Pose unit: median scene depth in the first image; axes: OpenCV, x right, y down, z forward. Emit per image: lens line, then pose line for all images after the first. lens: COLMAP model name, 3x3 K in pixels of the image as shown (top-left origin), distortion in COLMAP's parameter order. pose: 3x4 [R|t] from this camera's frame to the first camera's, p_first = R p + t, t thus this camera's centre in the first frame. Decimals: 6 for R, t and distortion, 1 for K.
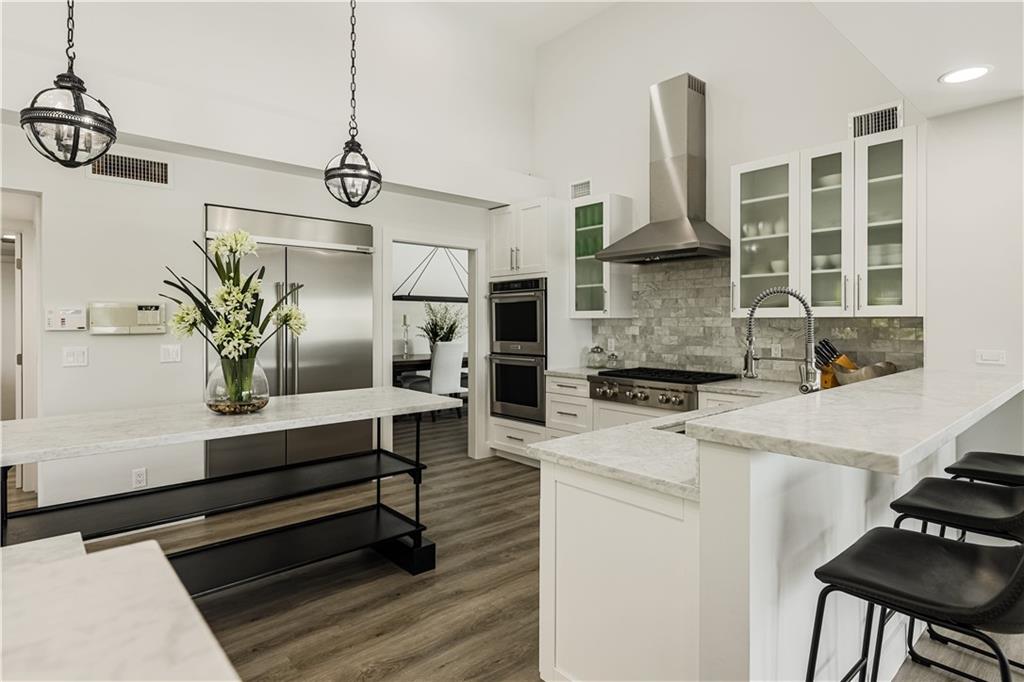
lens RADIAL K [[528.8, 0, 495.1], [0, 528.8, 326.9], [0, 0, 1]] dist [0.002598, -0.000772]
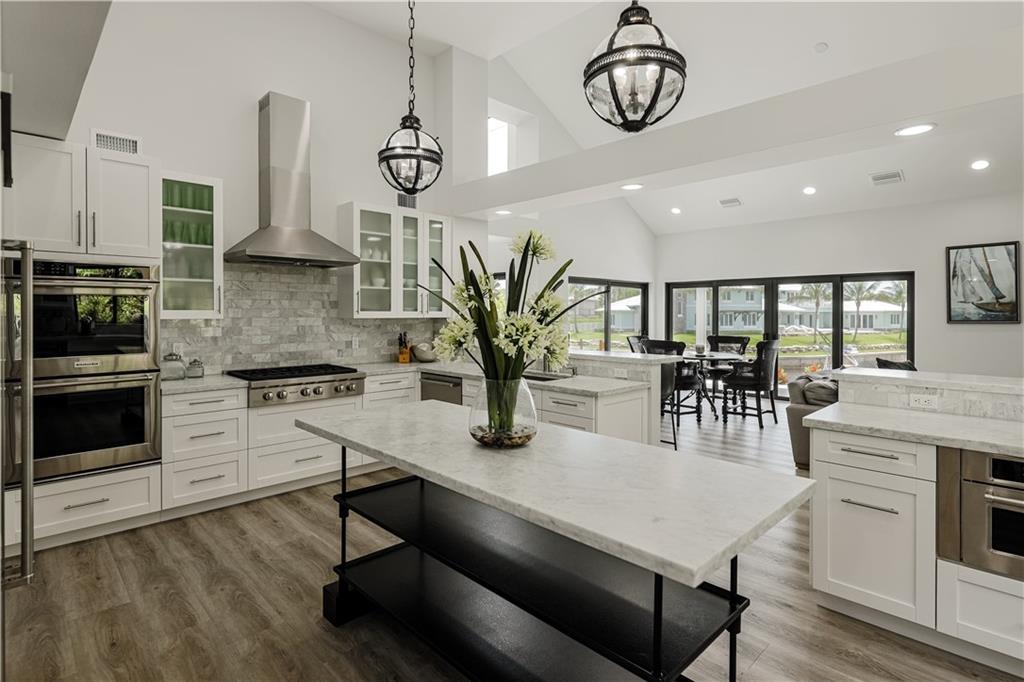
lens RADIAL K [[528.8, 0, 513.4], [0, 528.8, 316.8], [0, 0, 1]] dist [0.002598, -0.000772]
pose [[-0.064600, -0.002809, 0.997907, -0.751392], [0.012119, 0.999920, 0.003599, -0.017951], [-0.997838, 0.012326, -0.064561, 0.599275]]
